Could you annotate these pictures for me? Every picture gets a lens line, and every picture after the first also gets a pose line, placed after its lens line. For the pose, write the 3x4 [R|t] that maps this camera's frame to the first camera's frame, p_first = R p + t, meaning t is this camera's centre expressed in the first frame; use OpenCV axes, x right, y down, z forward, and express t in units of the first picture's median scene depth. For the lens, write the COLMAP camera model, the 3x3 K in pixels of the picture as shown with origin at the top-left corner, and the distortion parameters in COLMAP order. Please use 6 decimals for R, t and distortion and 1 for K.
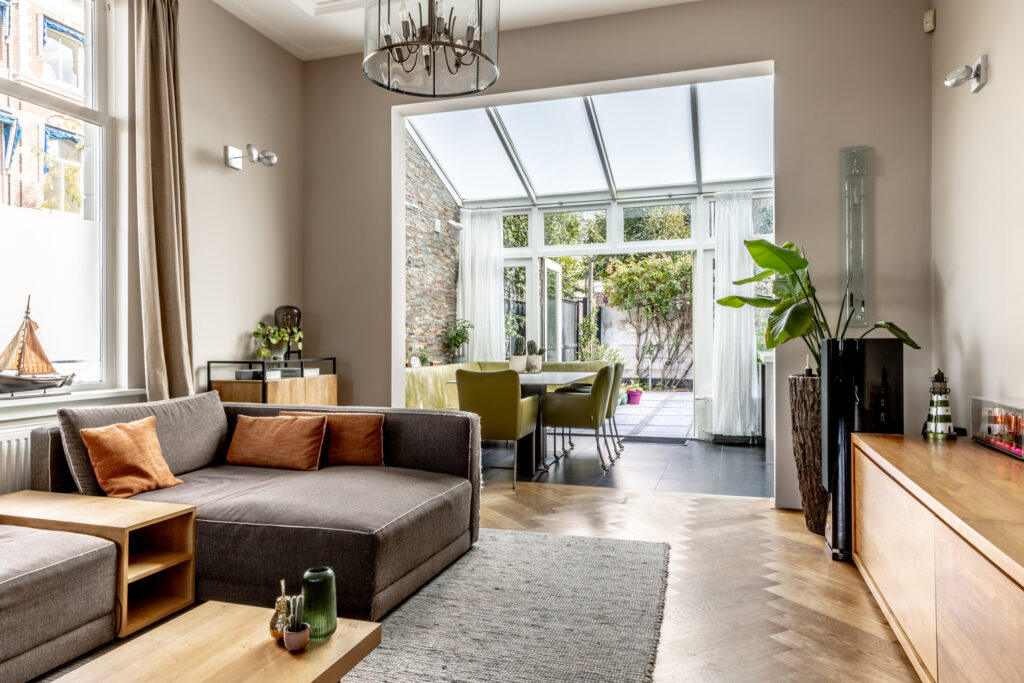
lens RADIAL K [[692.2, 0, 545.5], [0, 692.2, 339.8], [0, 0, 1]] dist [0.007727, 0.005486]
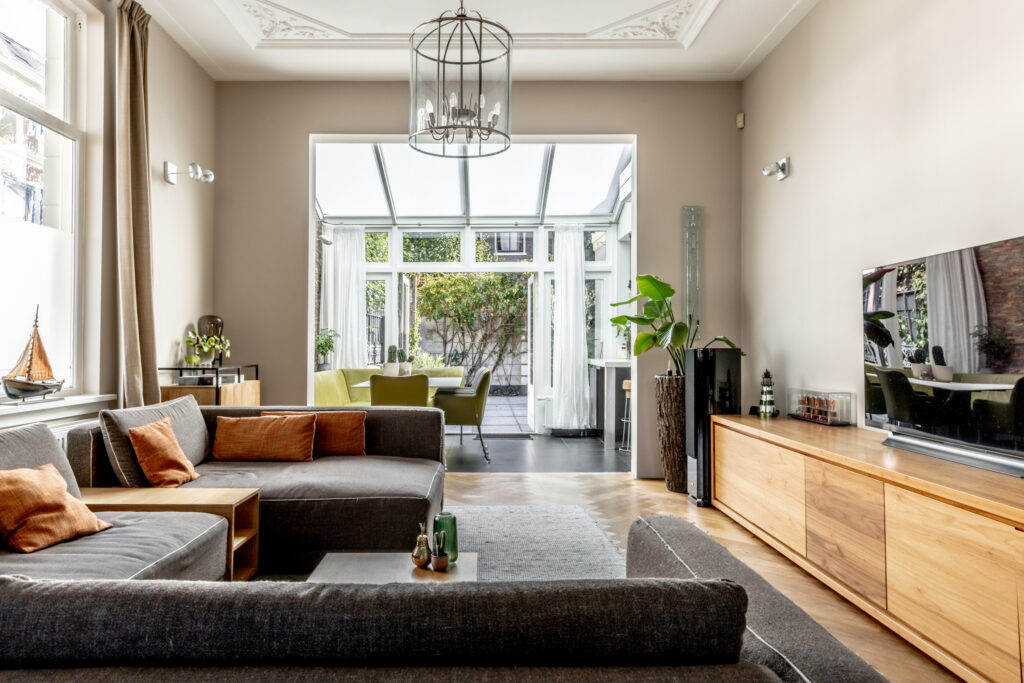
lens RADIAL K [[692.2, 0, 532.3], [0, 692.2, 342.1], [0, 0, 1]] dist [0.007727, 0.005486]
pose [[0.945554, 0.005673, 0.325415, -0.273125], [-0.002817, 0.999953, -0.009247, -0.000129], [-0.325452, 0.007827, 0.945526, -0.162744]]
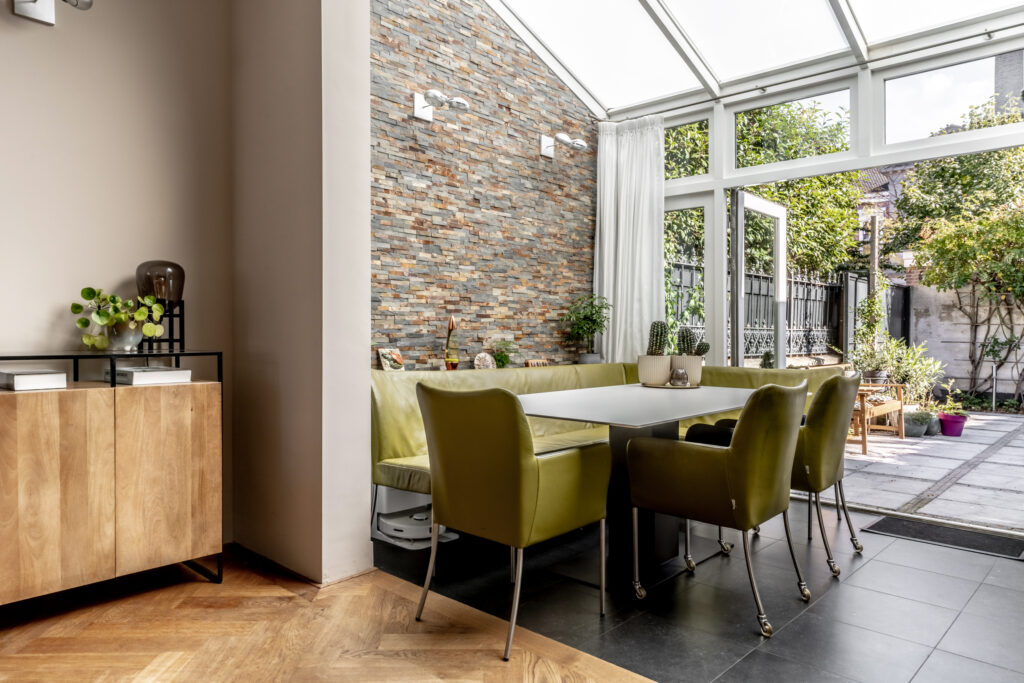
lens RADIAL K [[692.2, 0, 535.5], [0, 692.2, 327.1], [0, 0, 1]] dist [0.007727, 0.005486]
pose [[0.892808, 0.005352, -0.450406, 0.187157], [-0.009938, 0.999920, -0.007817, 0.008474], [0.450328, 0.011455, 0.892790, 0.668834]]
